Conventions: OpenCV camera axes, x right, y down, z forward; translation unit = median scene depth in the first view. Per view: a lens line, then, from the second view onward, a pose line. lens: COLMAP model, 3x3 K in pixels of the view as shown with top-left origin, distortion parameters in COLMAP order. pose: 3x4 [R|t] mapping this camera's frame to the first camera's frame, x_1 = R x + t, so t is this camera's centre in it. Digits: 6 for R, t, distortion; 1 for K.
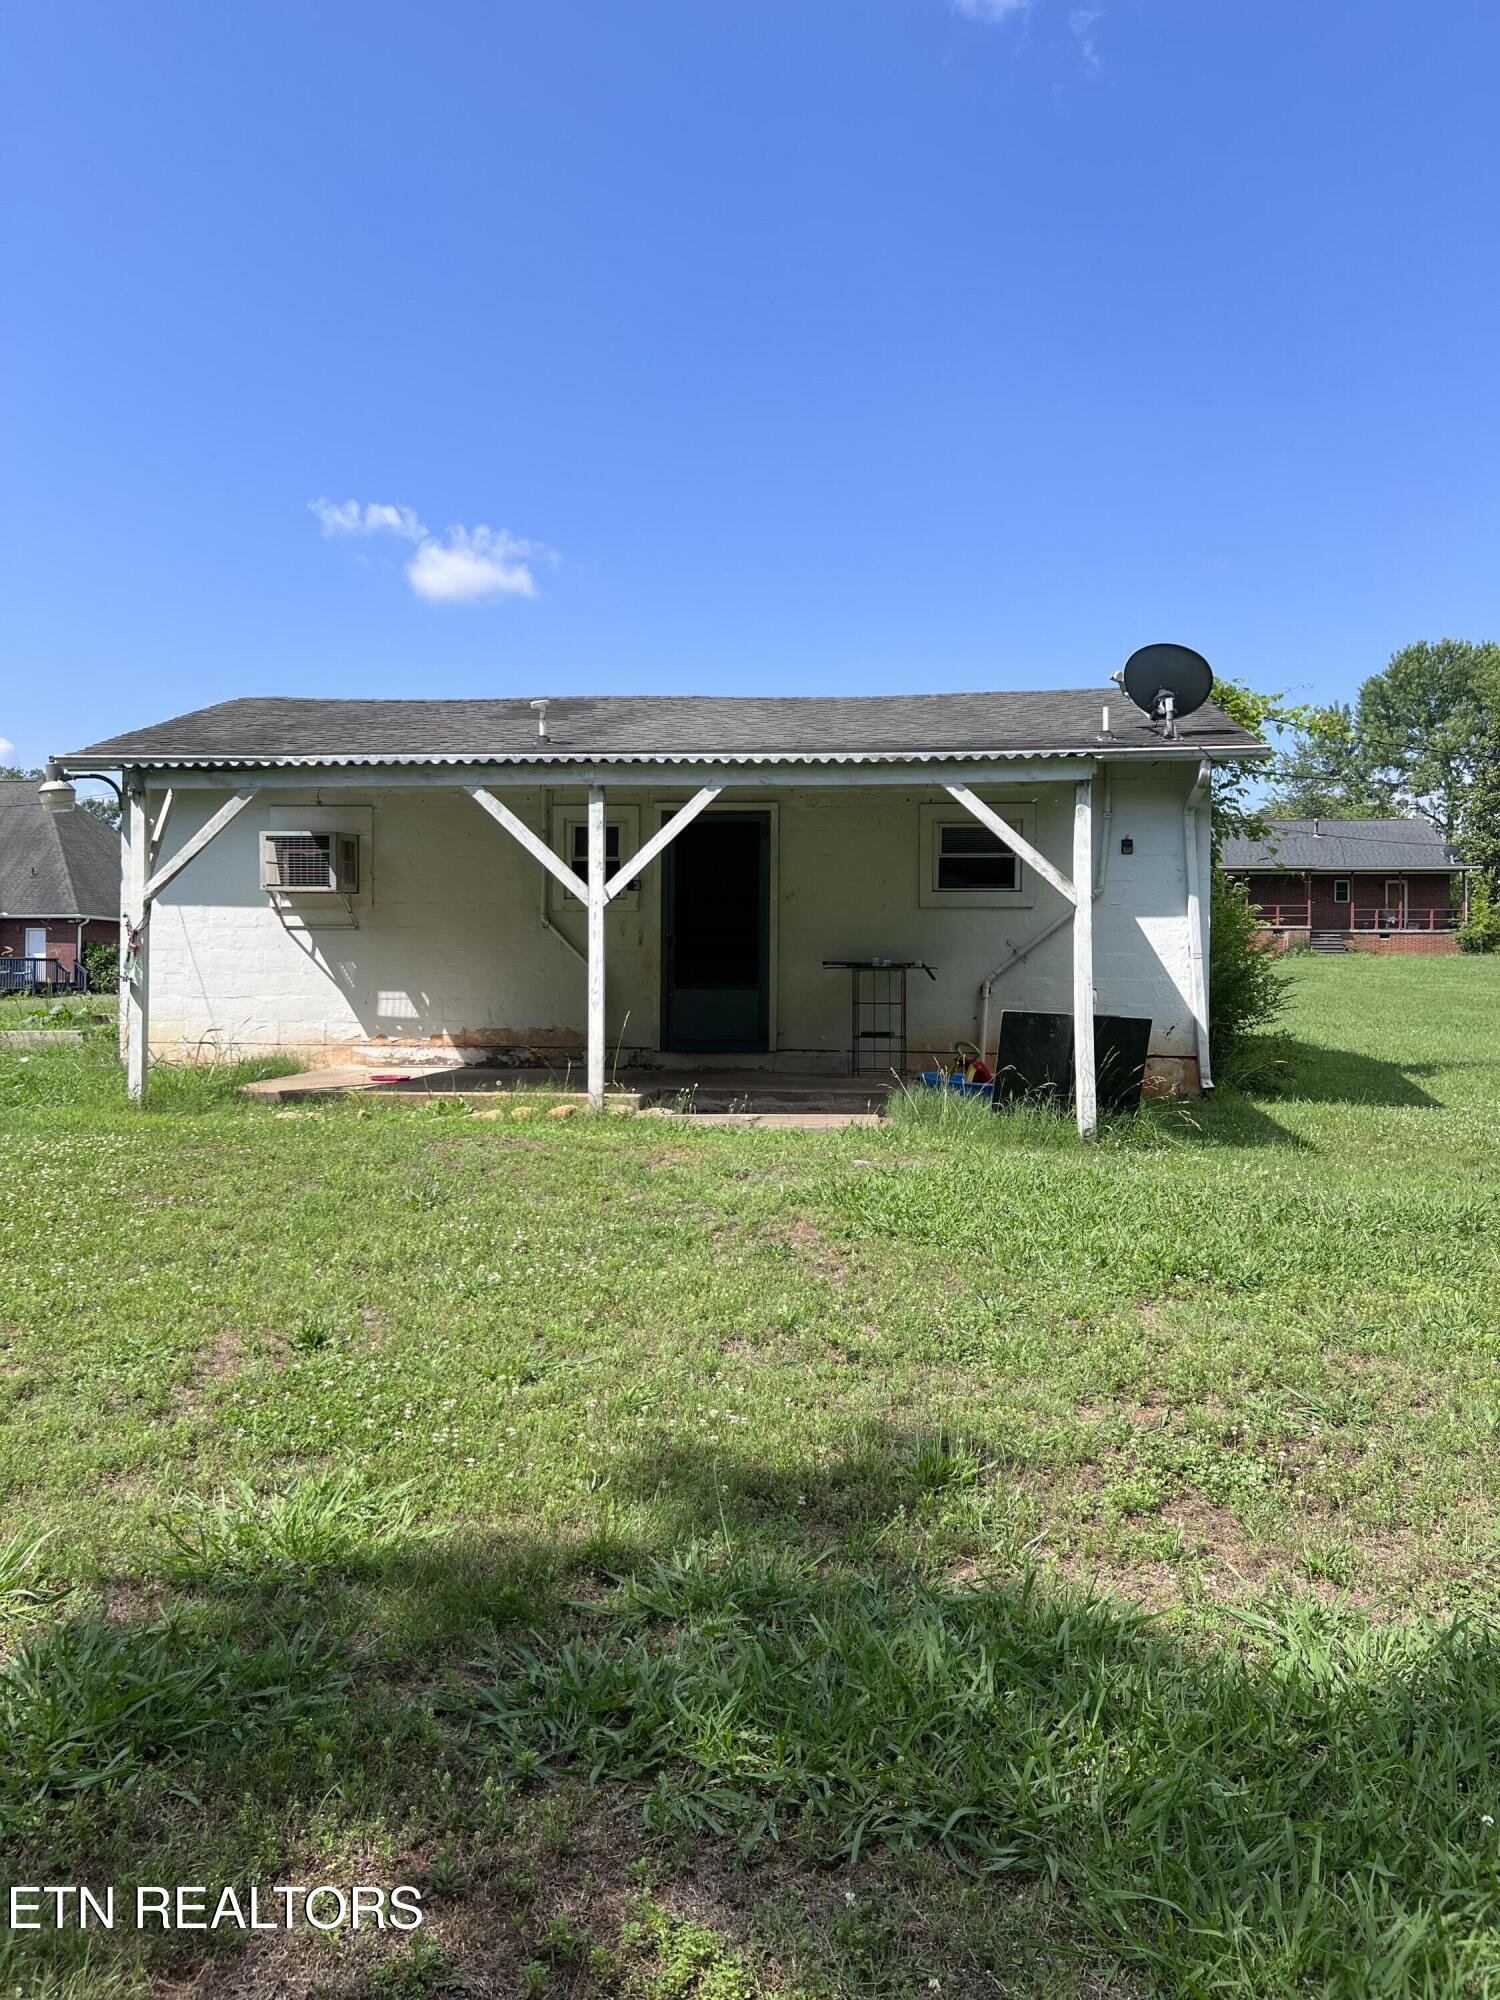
lens RADIAL K [[1510.3, 0, 746.5], [0, 1510.3, 1002.4], [0, 0, 1]] dist [0.048924, -0.065047]
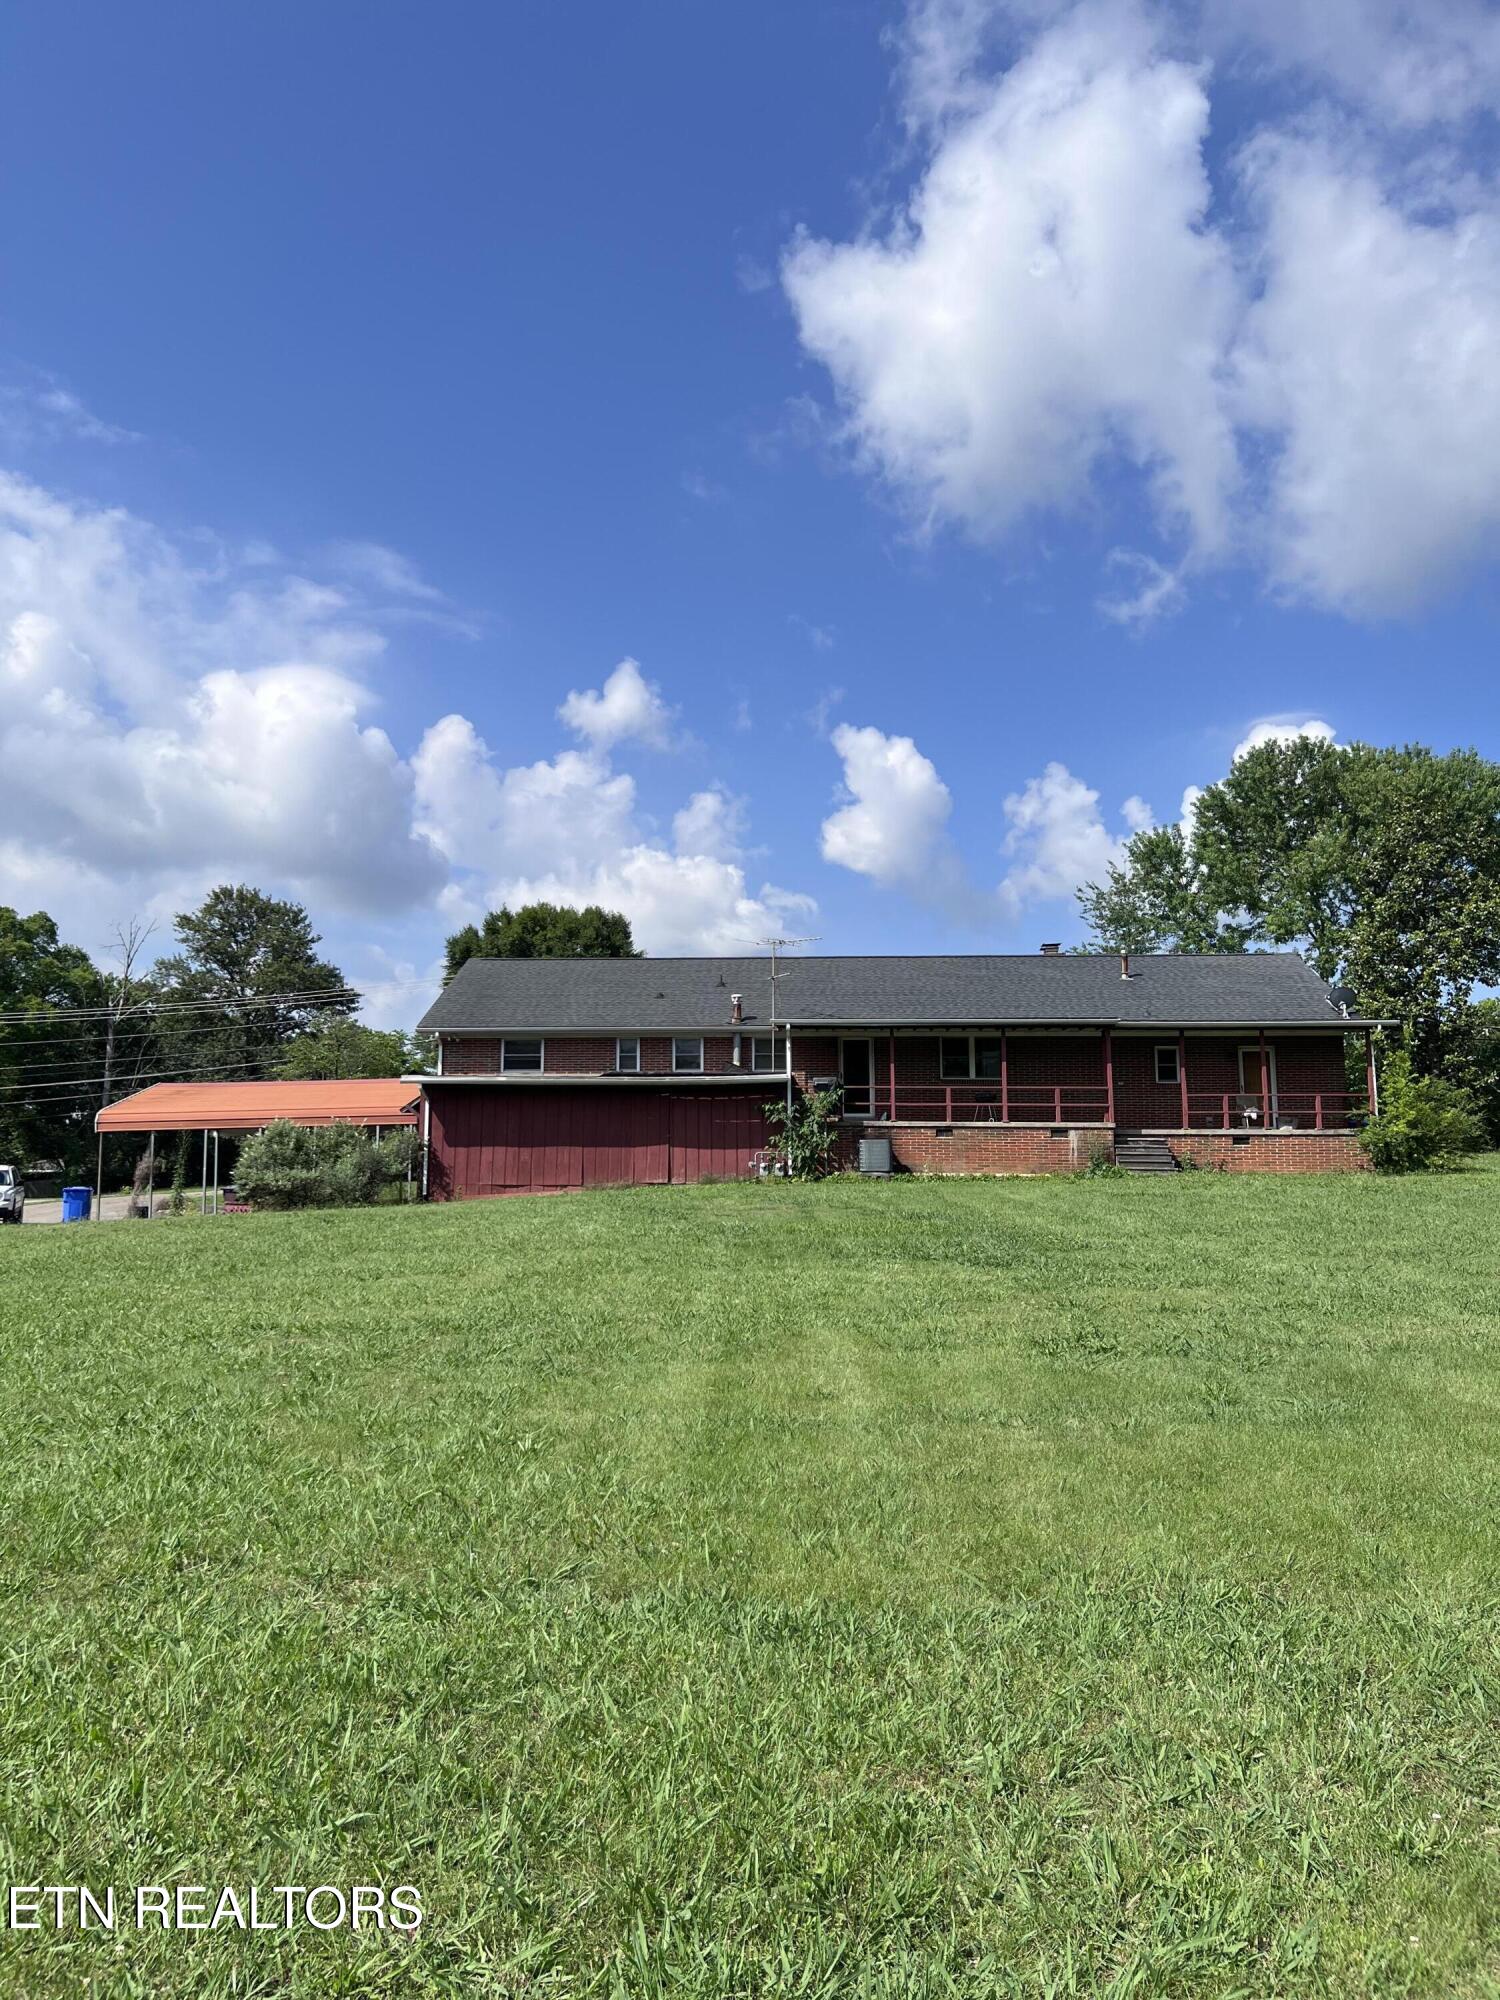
lens RADIAL K [[1510.3, 0, 752.3], [0, 1510.3, 997.0], [0, 0, 1]] dist [0.048924, -0.065047]
pose [[0.996576, 0.005801, 0.082478, 0.148006], [0.005590, 0.990526, -0.137214, -0.015524], [-0.082492, 0.137205, 0.987102, 0.347635]]
